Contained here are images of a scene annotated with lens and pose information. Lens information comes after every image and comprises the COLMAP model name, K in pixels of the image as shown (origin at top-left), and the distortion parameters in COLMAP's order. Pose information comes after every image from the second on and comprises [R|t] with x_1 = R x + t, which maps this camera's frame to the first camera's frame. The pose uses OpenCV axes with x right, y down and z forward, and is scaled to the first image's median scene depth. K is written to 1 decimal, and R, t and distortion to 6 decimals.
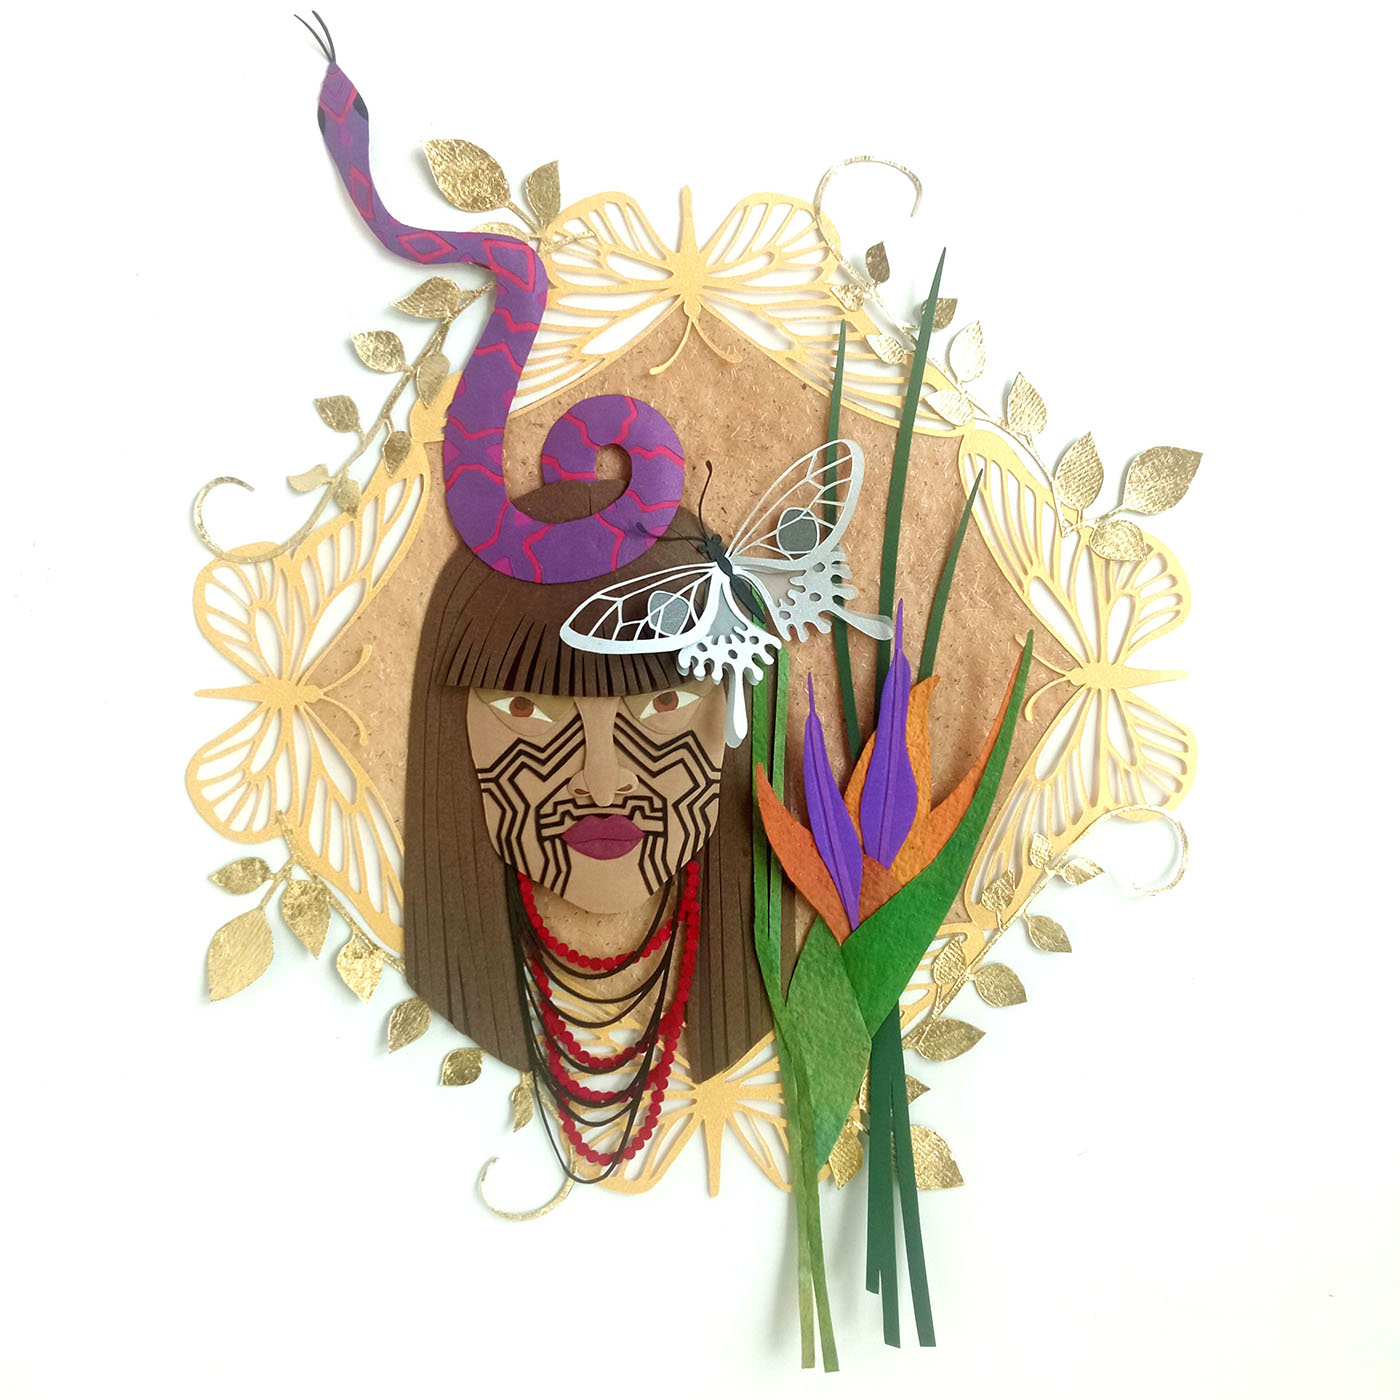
lens RADIAL K [[1518.7, 0, 693.3], [0, 1518.7, 695.3], [0, 0, 1]] dist [0.122384, -0.256921]
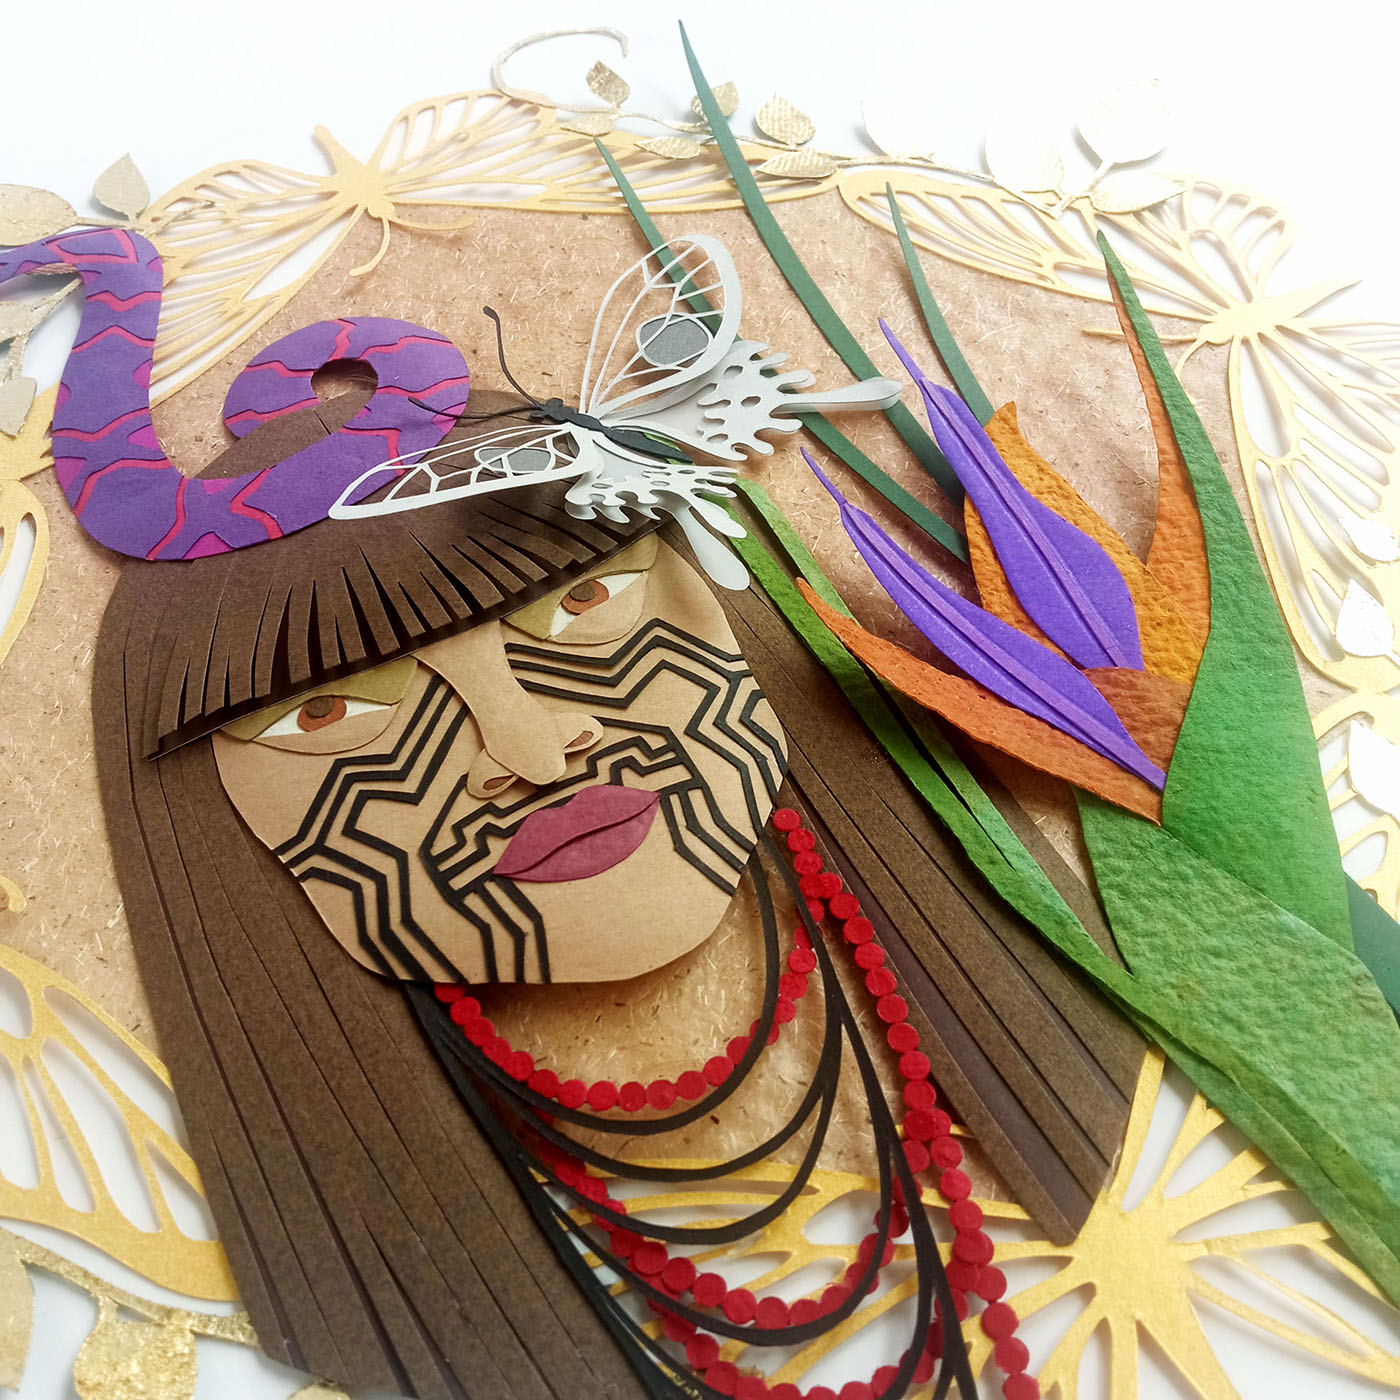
lens RADIAL K [[1547.1, 0, 695.2], [0, 1547.1, 698.5], [0, 0, 1]] dist [0.119153, -0.287364]
pose [[0.891202, -0.400433, 0.213102, -0.109705], [0.447719, 0.701077, -0.555012, 0.334372], [0.072844, 0.590038, 0.804083, 0.597570]]
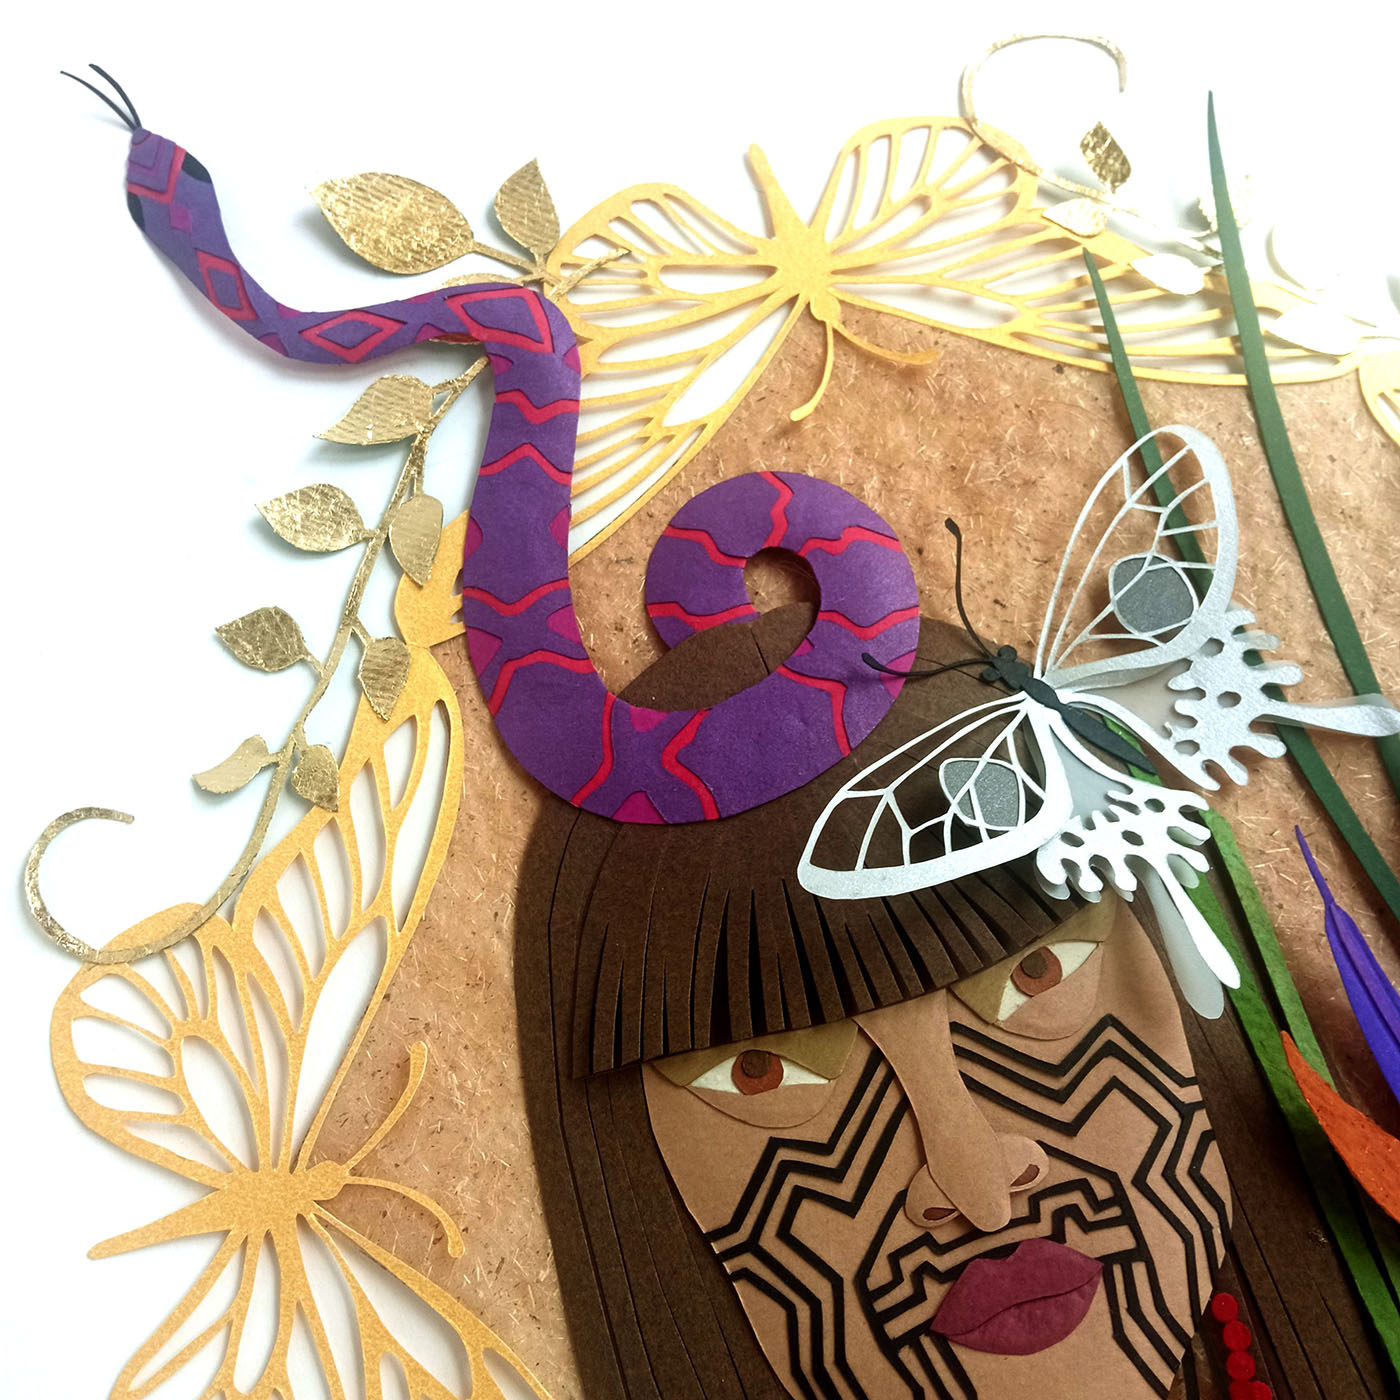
lens RADIAL K [[1547.1, 0, 695.2], [0, 1547.1, 698.5], [0, 0, 1]] dist [0.119153, -0.287364]
pose [[0.956066, -0.286332, 0.062862, -0.127630], [0.291371, 0.904562, -0.311242, 0.047917], [0.032256, 0.315884, 0.948249, 0.495077]]
